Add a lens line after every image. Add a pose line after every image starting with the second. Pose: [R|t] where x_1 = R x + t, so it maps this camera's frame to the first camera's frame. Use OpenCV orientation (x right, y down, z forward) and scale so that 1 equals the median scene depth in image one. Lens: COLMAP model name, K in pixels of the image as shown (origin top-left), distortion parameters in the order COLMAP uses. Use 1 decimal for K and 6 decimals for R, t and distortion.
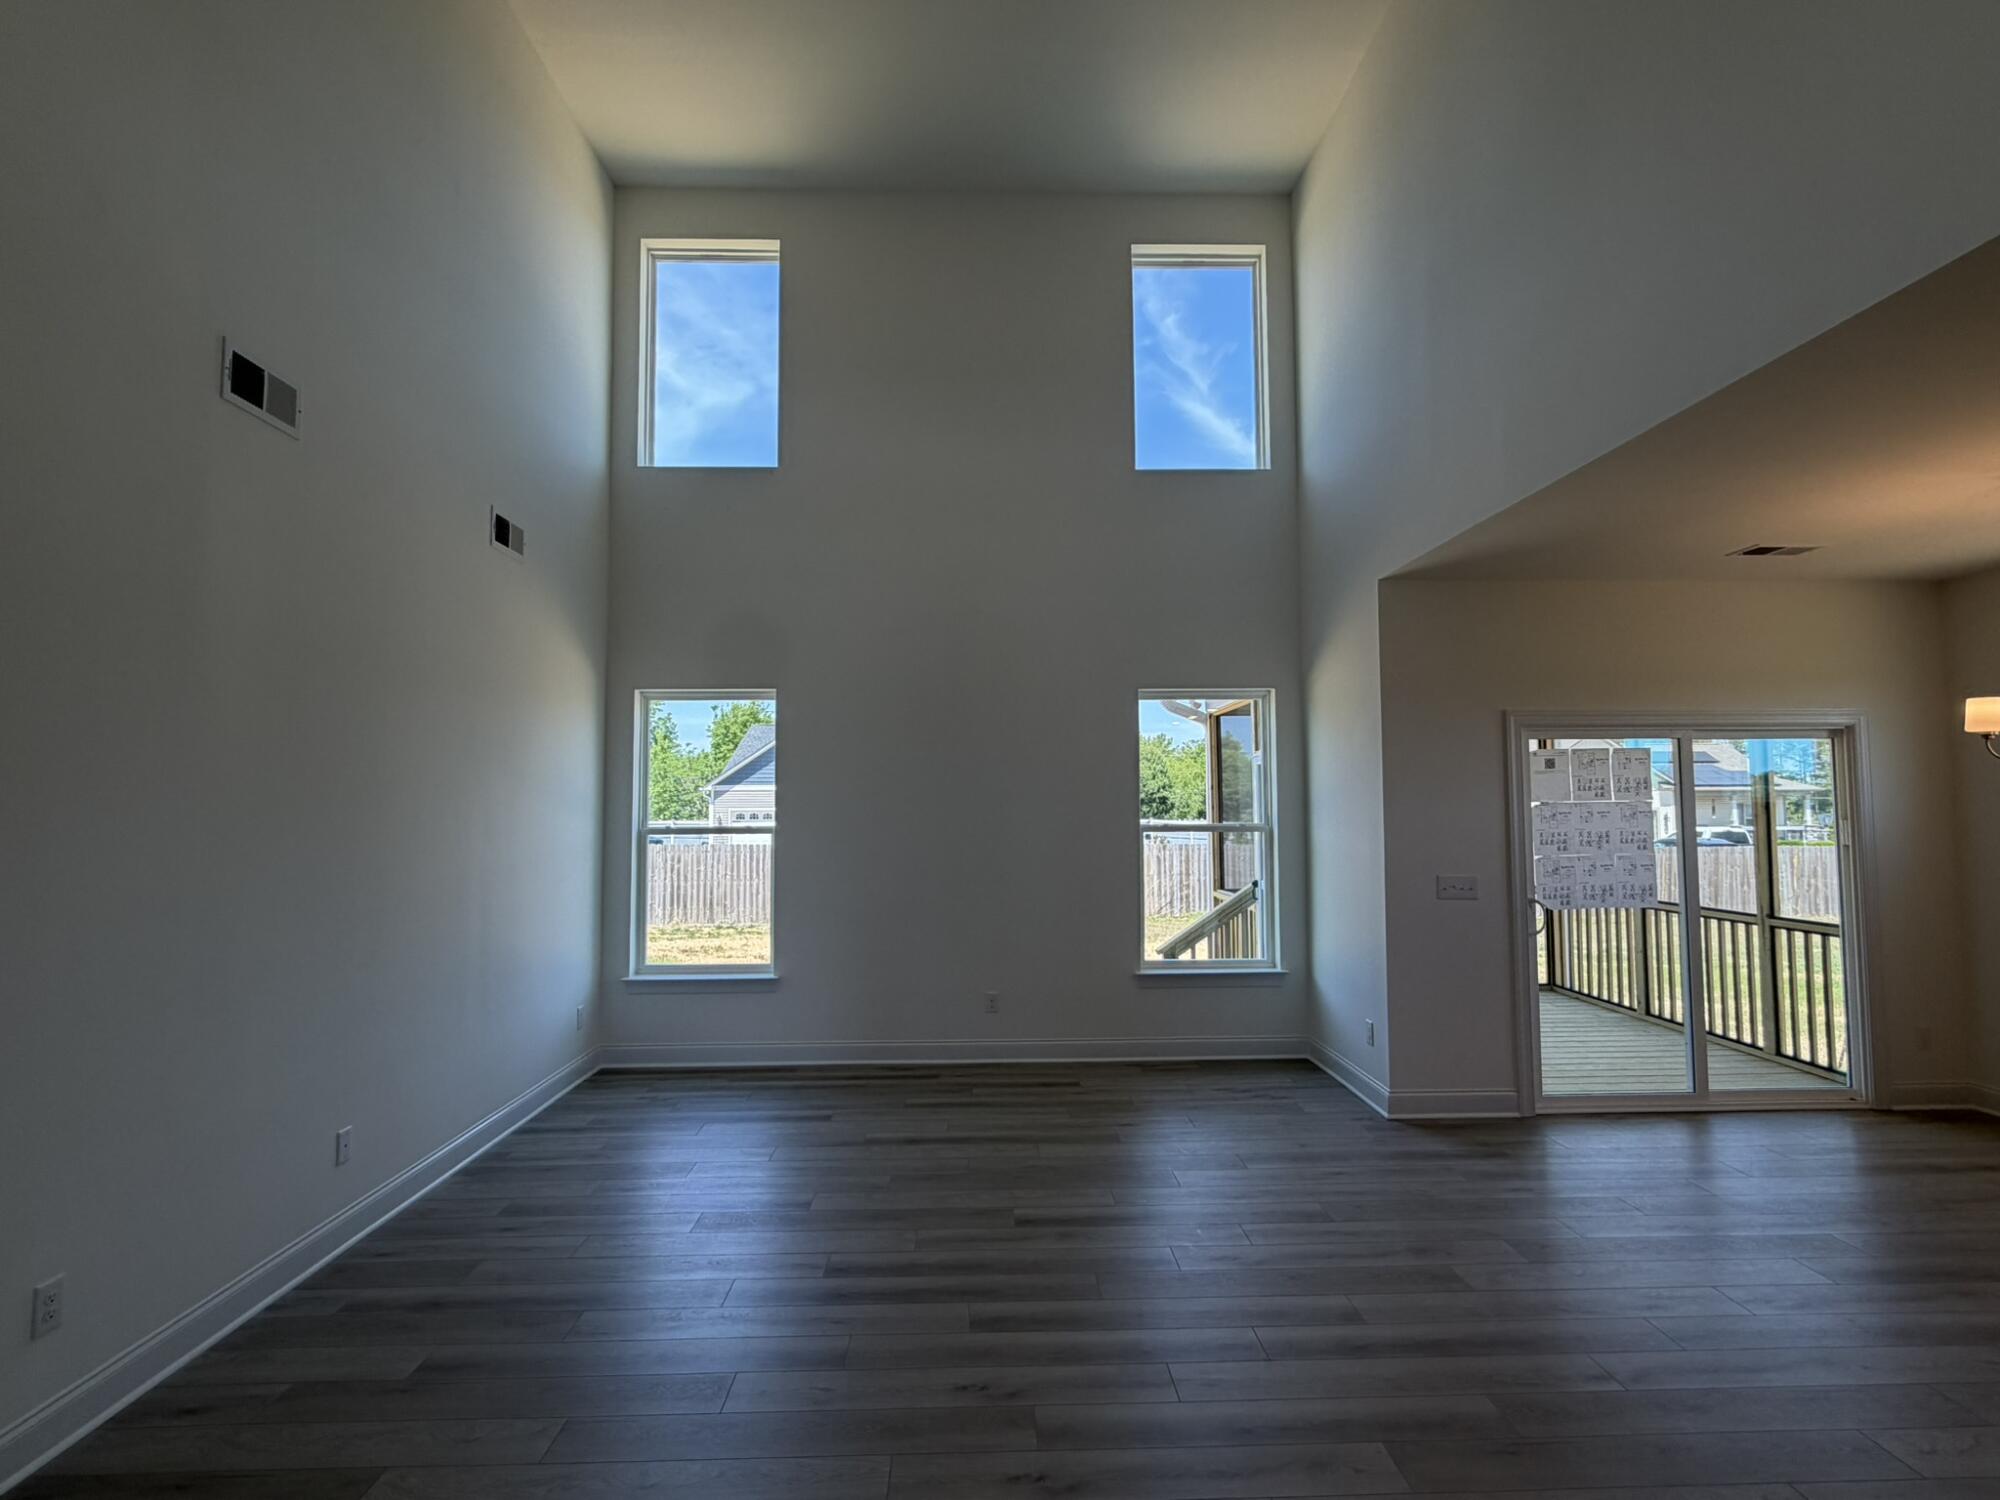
lens RADIAL K [[963.5, 0, 1004.4], [0, 963.5, 758.7], [0, 0, 1]] dist [0.002052, -0.000179]
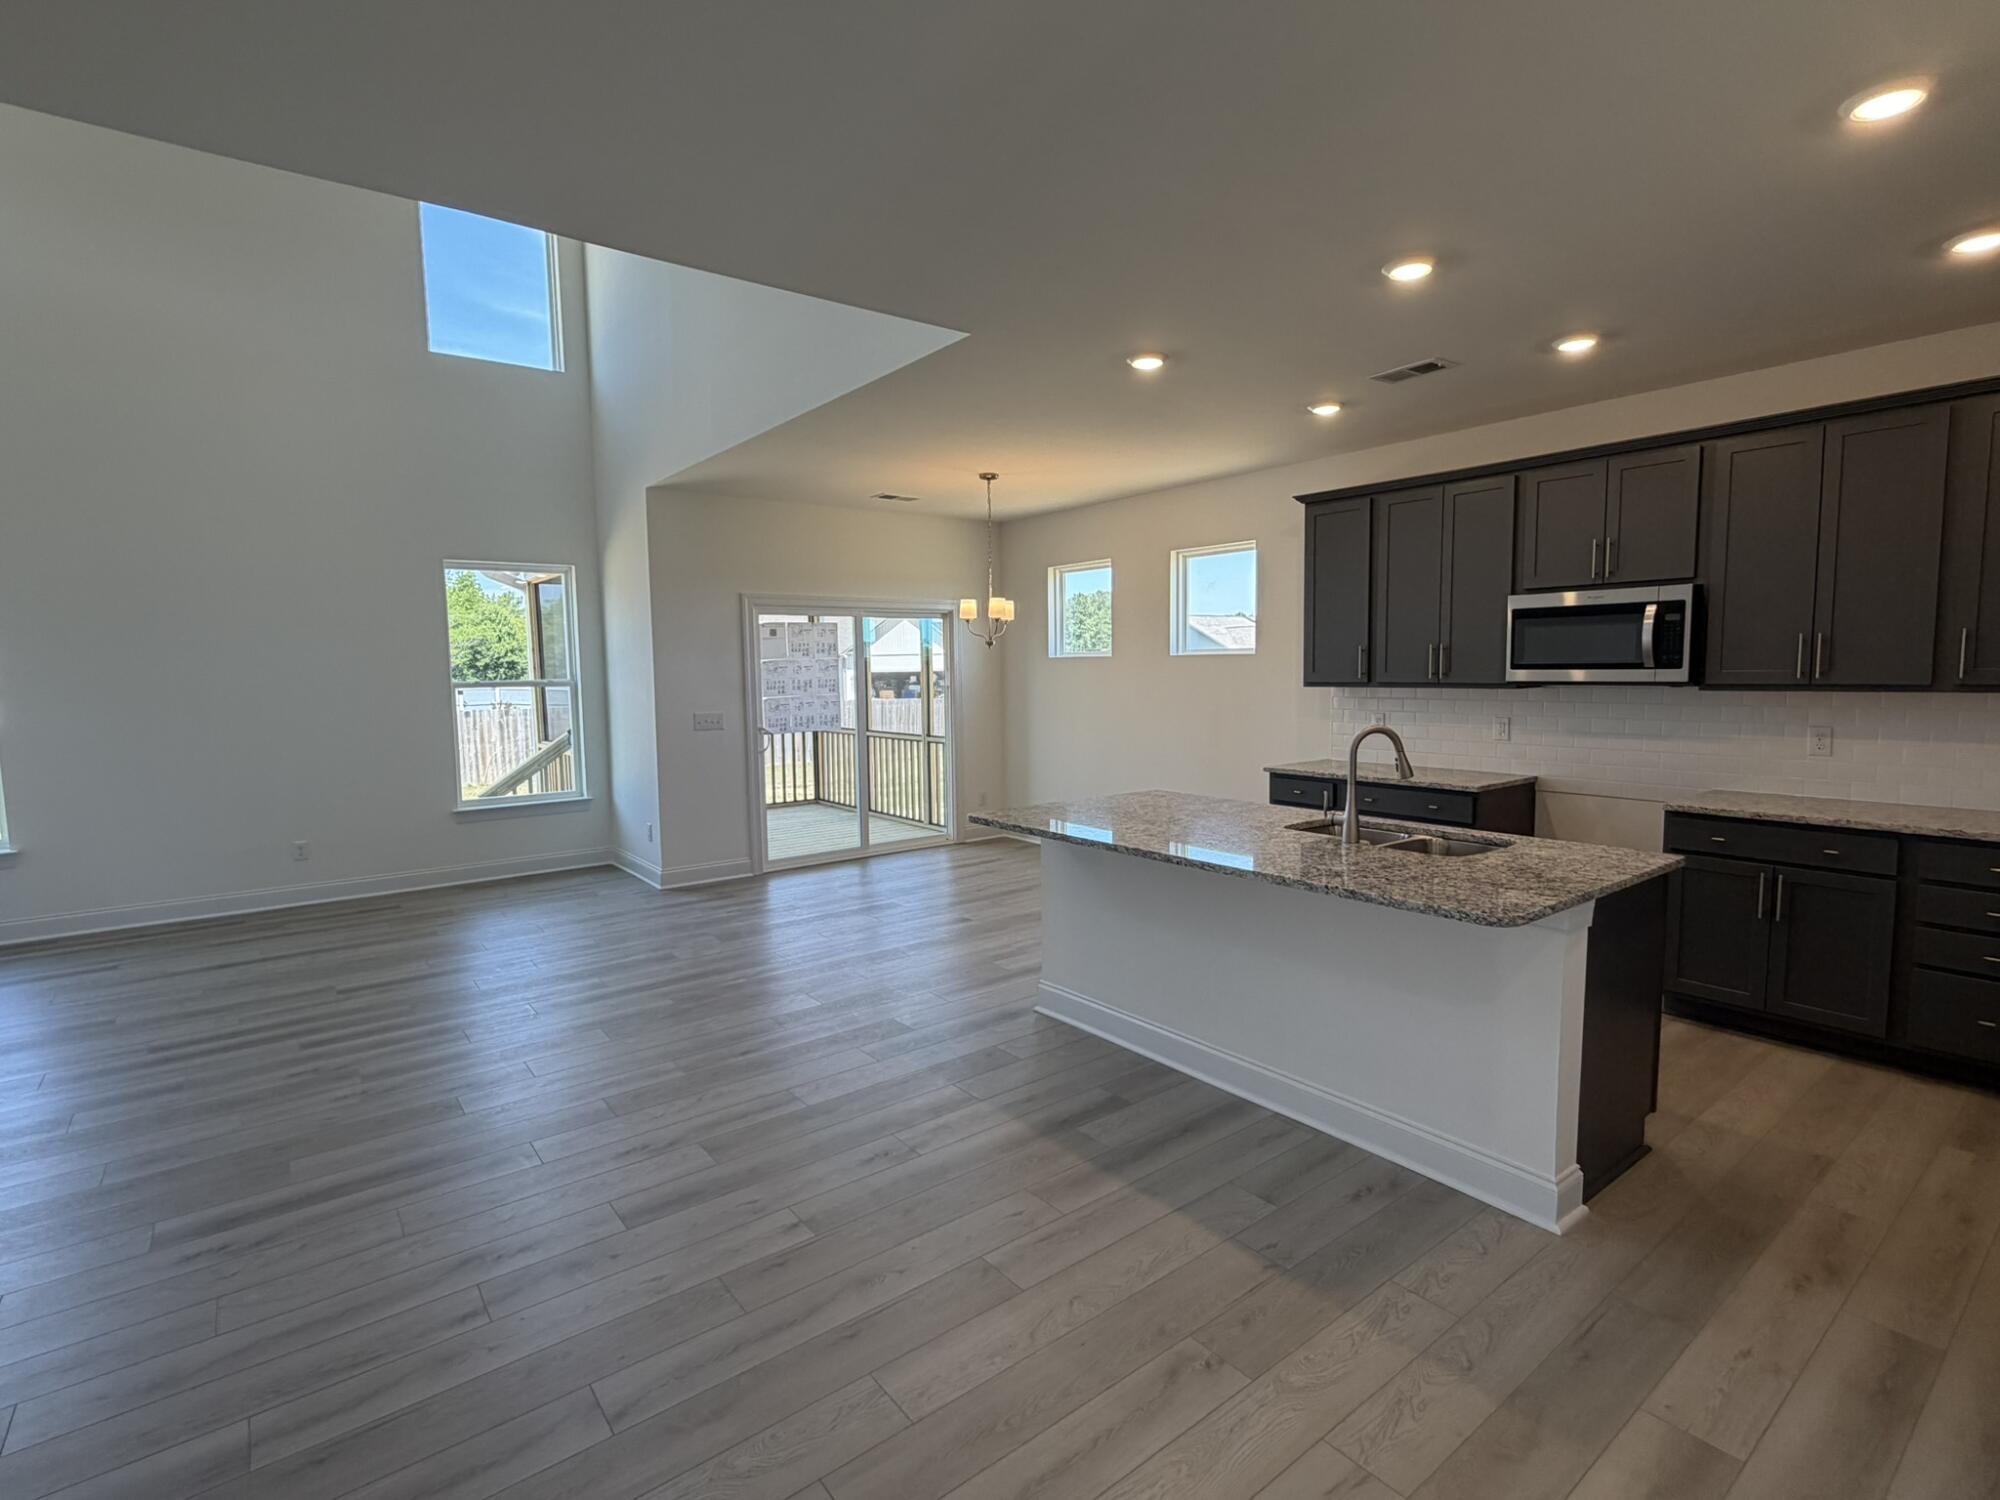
lens RADIAL K [[963.5, 0, 1003.1], [0, 963.5, 756.0], [0, 0, 1]] dist [0.002052, -0.000179]
pose [[0.809354, -0.061329, 0.584110, -0.000657], [-0.019221, 0.991235, 0.130708, -0.006703], [-0.587006, -0.117016, 0.801081, -0.353385]]
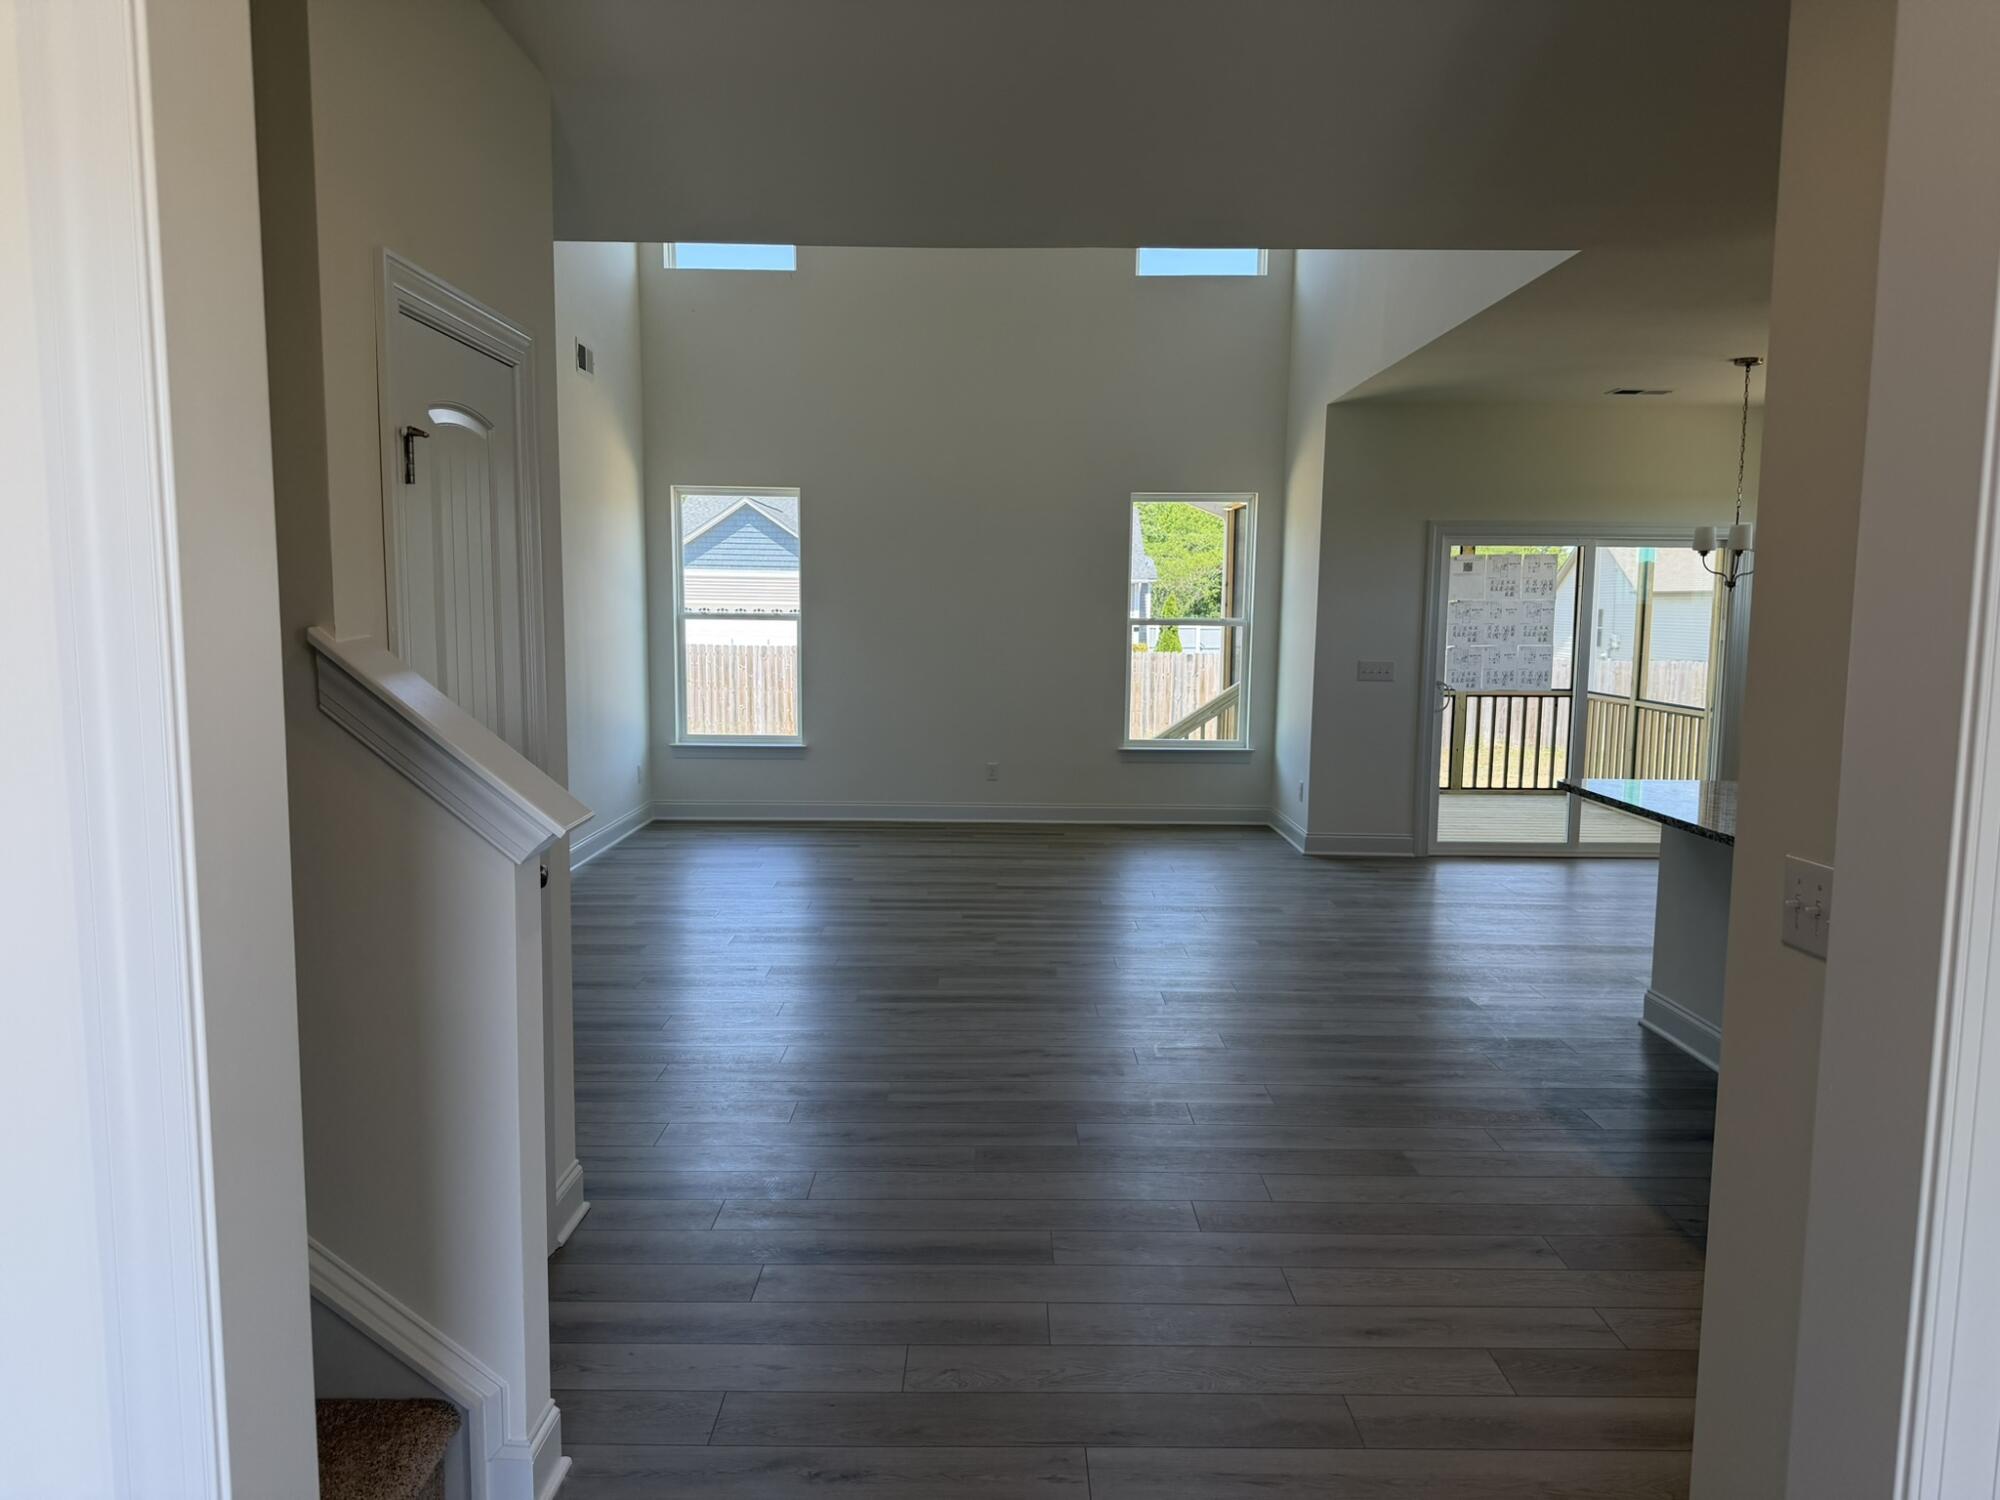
lens RADIAL K [[1403.7, 0, 980.6], [0, 1403.7, 755.6], [0, 0, 1]] dist [0.042028, -0.027744]
pose [[0.998729, 0.020343, -0.046105, 0.058364], [-0.012887, 0.987579, 0.156595, -0.028930], [0.048717, -0.155802, 0.986586, -0.742417]]
